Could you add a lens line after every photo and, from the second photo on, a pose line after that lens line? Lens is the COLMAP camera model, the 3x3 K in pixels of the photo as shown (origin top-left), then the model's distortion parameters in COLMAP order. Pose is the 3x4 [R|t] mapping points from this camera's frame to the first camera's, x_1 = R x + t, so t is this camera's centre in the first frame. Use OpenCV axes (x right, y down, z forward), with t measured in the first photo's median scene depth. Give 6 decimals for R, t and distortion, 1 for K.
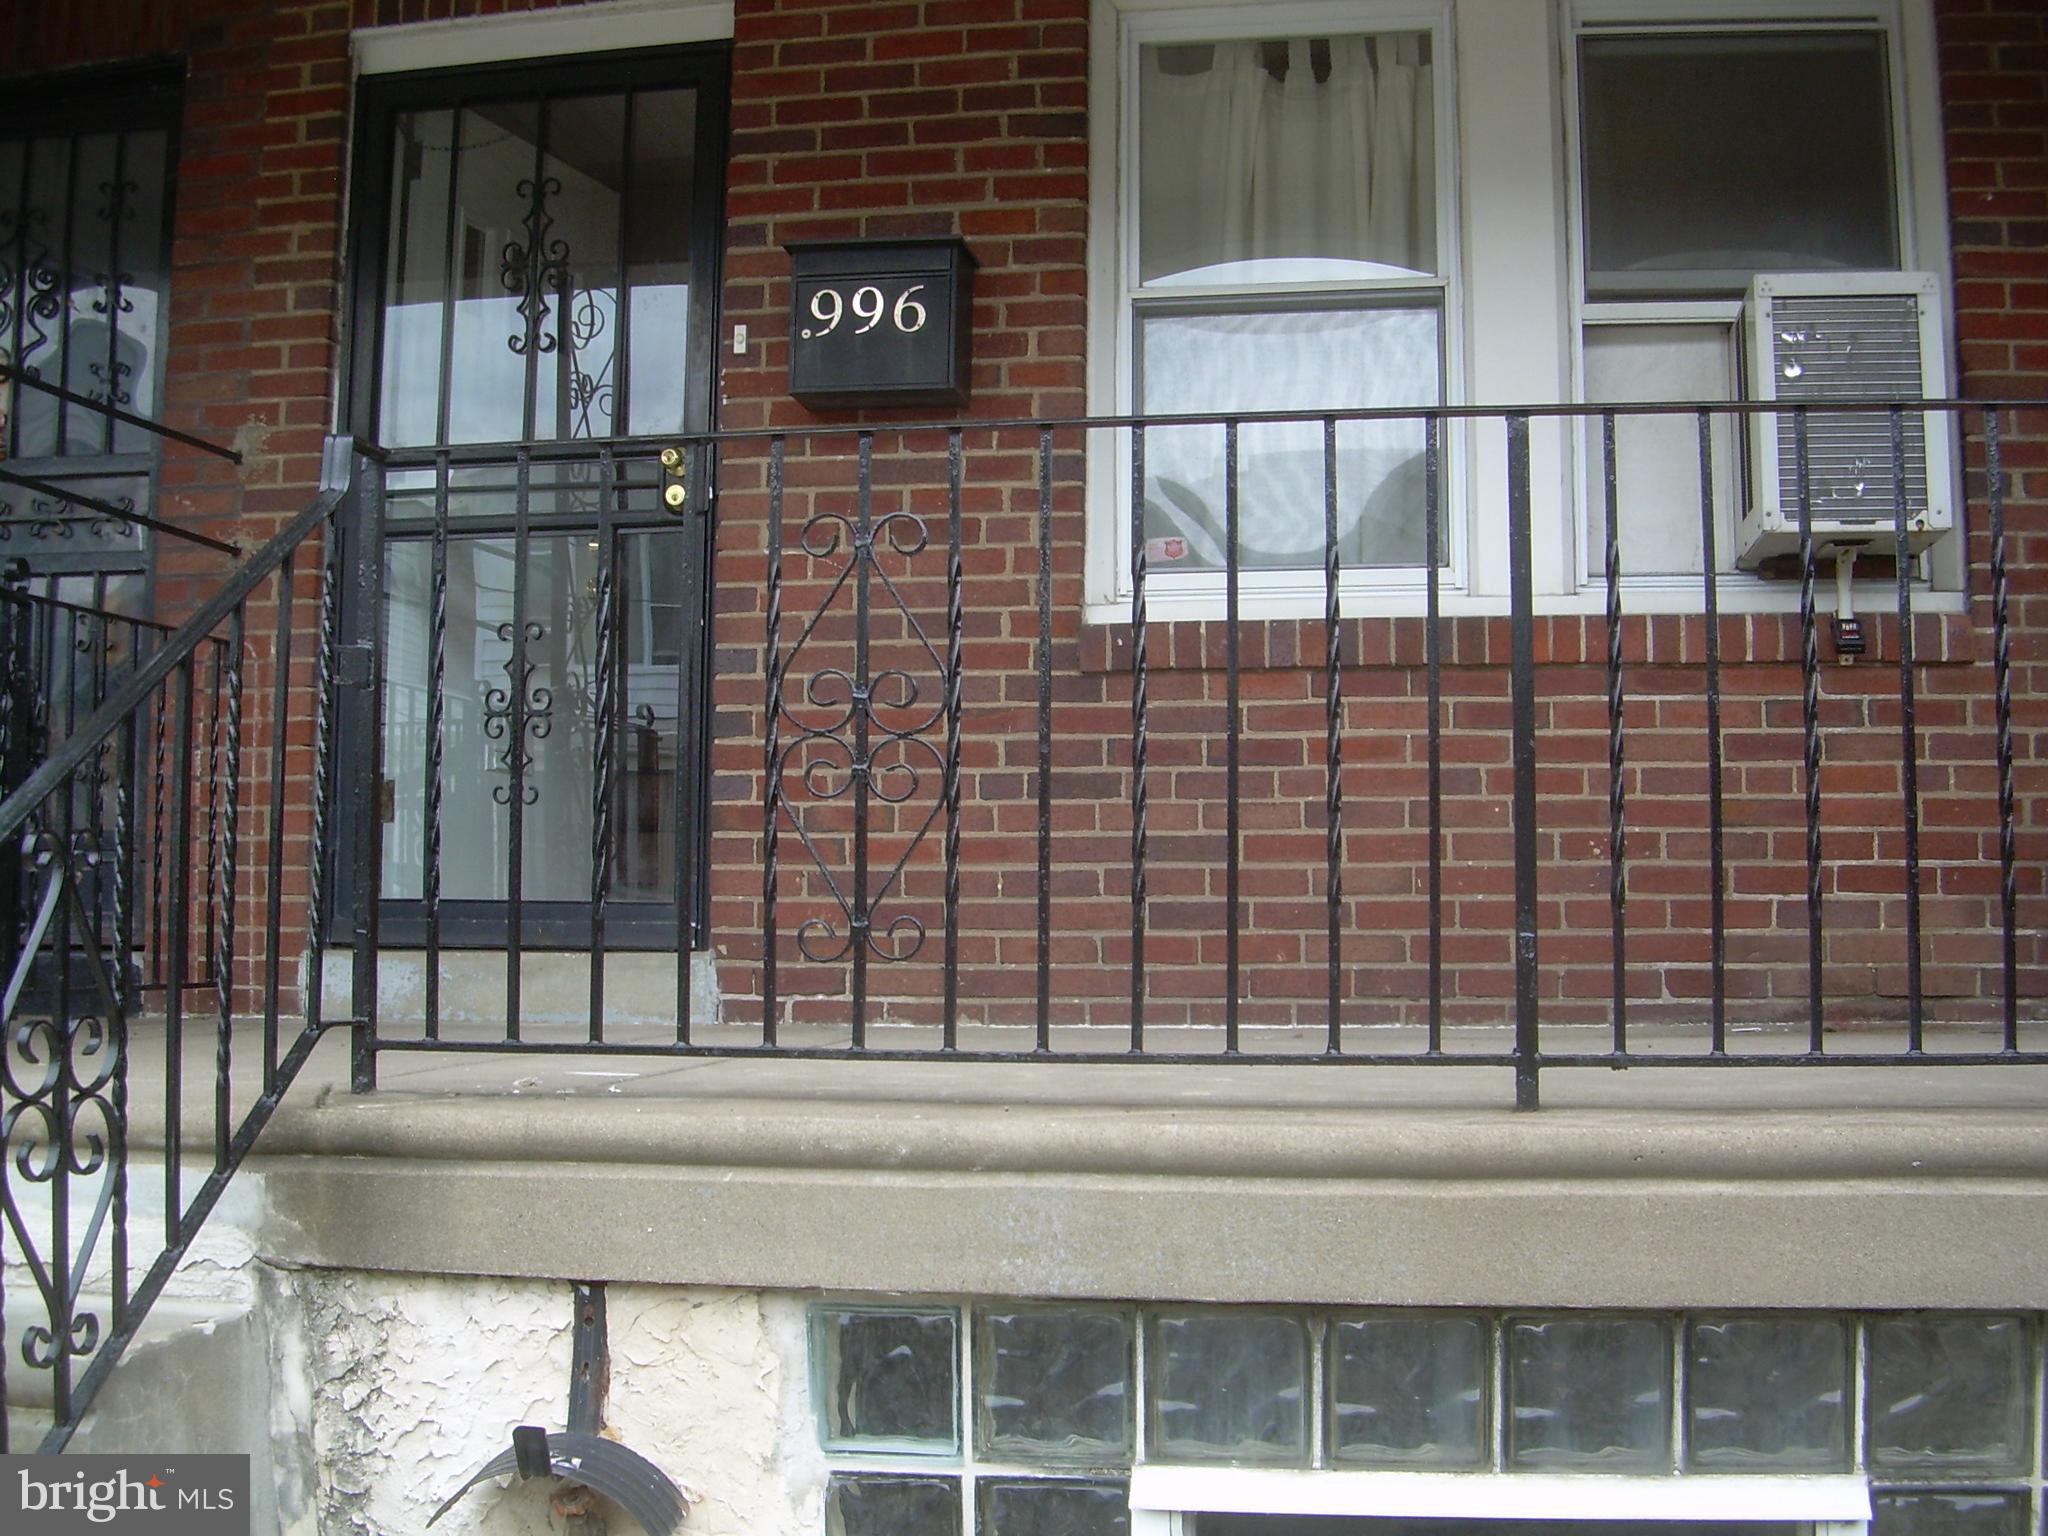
lens RADIAL K [[2250.1, 0, 1030.1], [0, 2250.1, 781.9], [0, 0, 1]] dist [-0.194952, 0.037484]
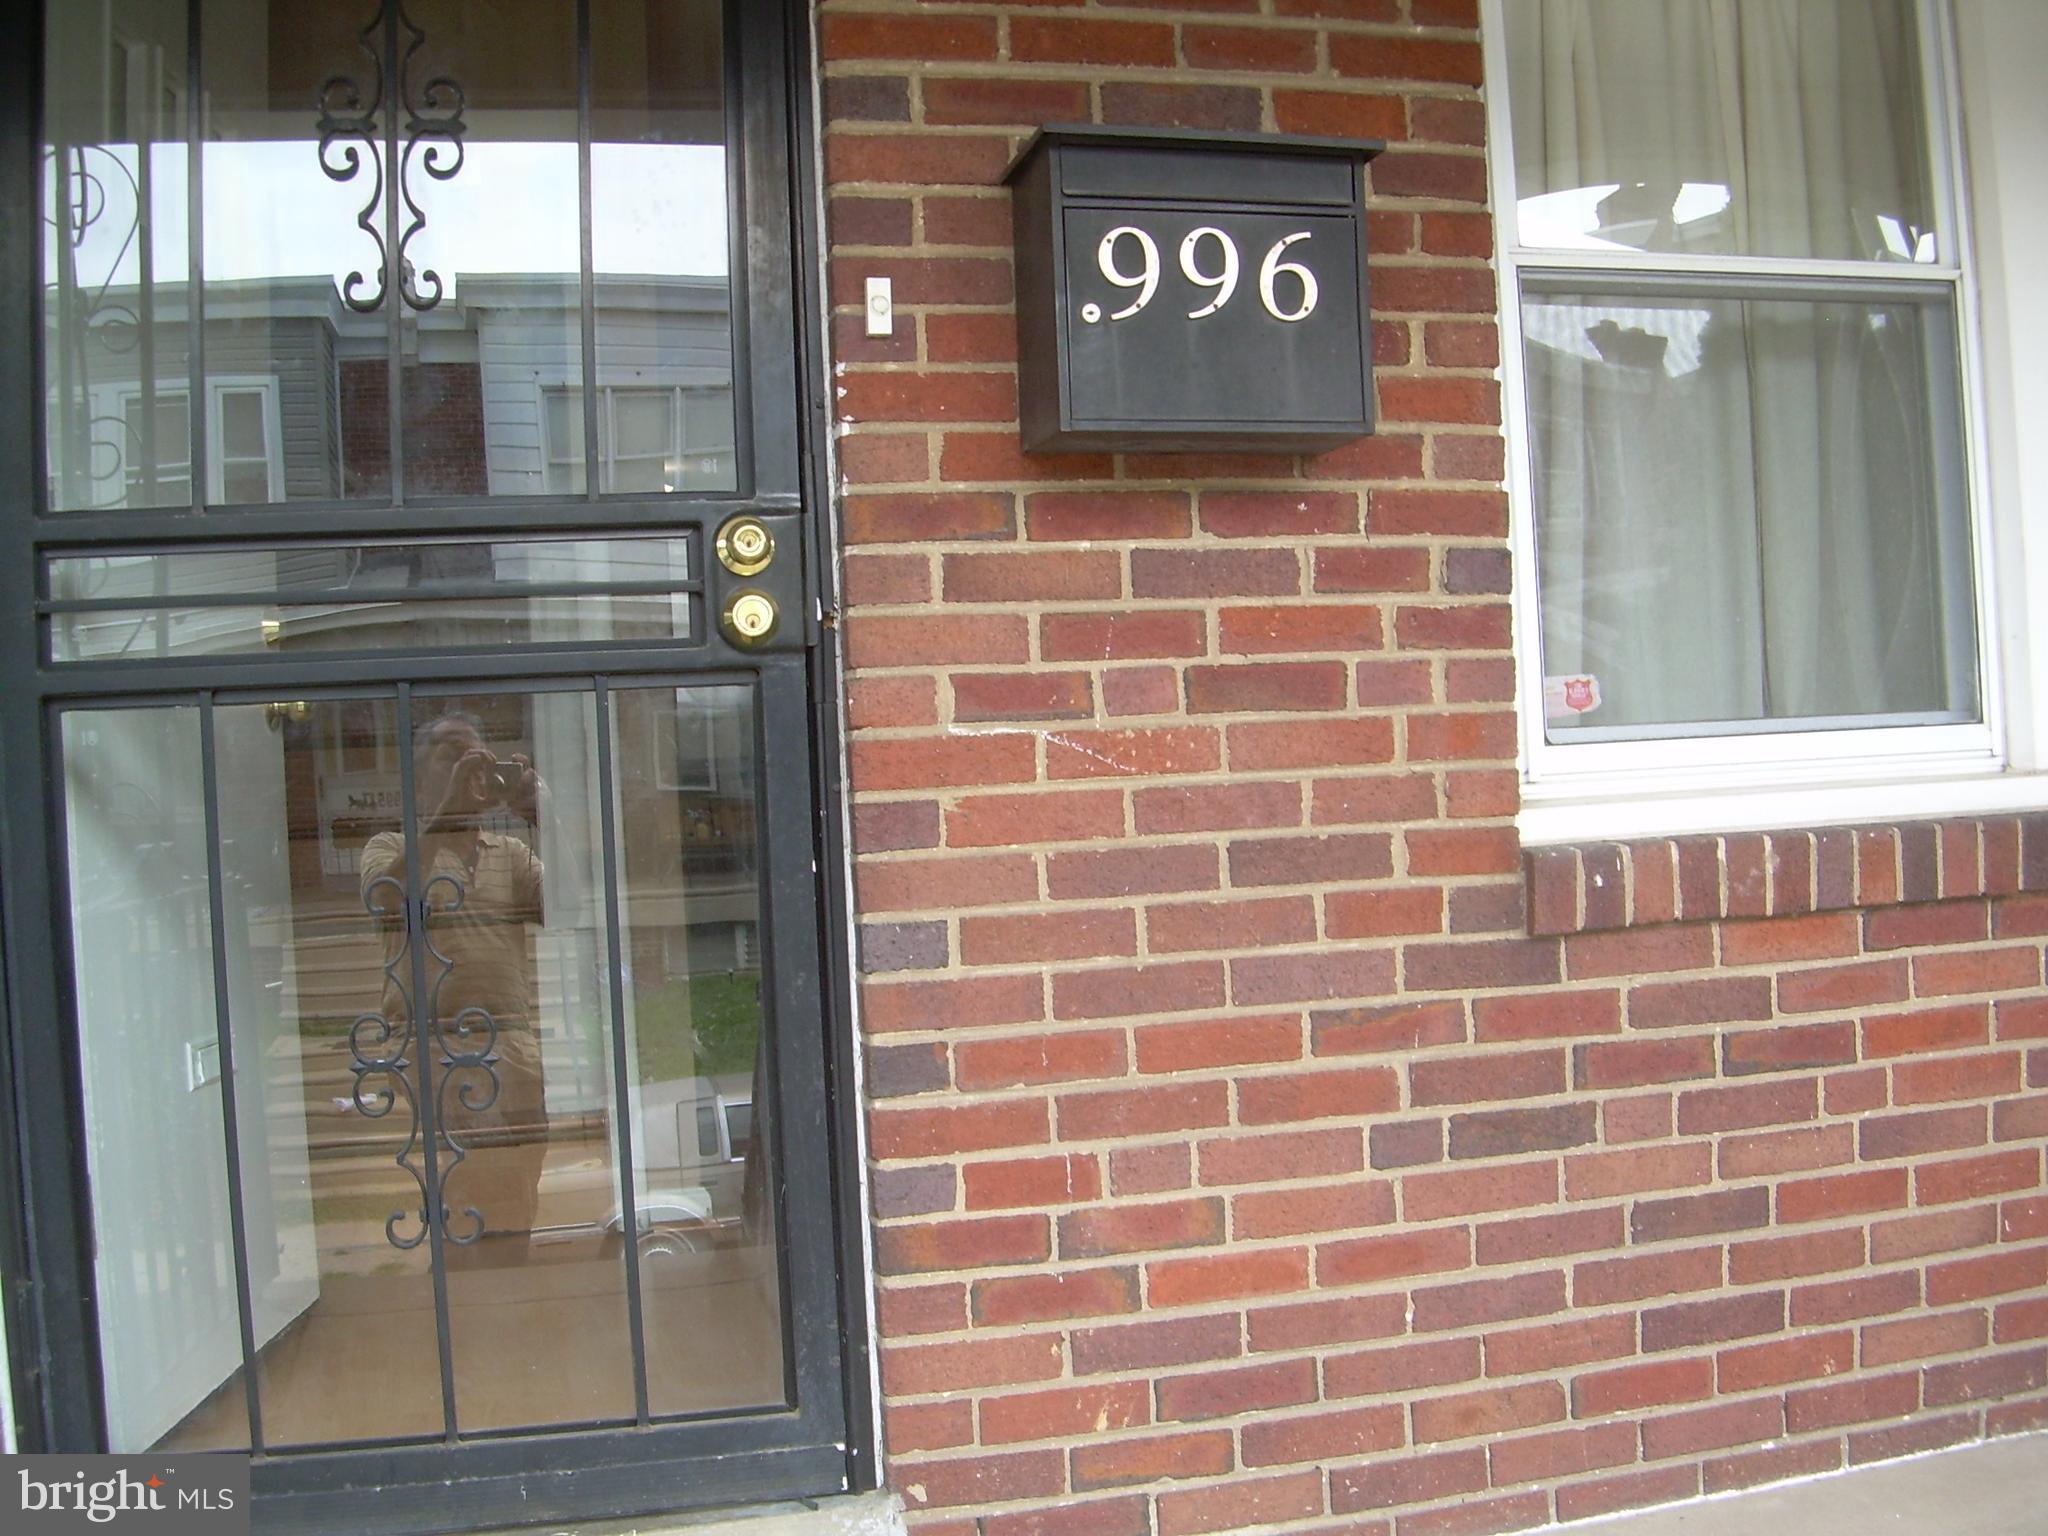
lens RADIAL K [[2250.1, 0, 1030.1], [0, 2250.1, 781.9], [0, 0, 1]] dist [-0.194952, 0.037484]
pose [[0.909729, -0.053312, 0.411766, -0.321571], [0.024189, 0.996843, 0.075621, -0.132083], [-0.414498, -0.058835, 0.908147, 0.534072]]
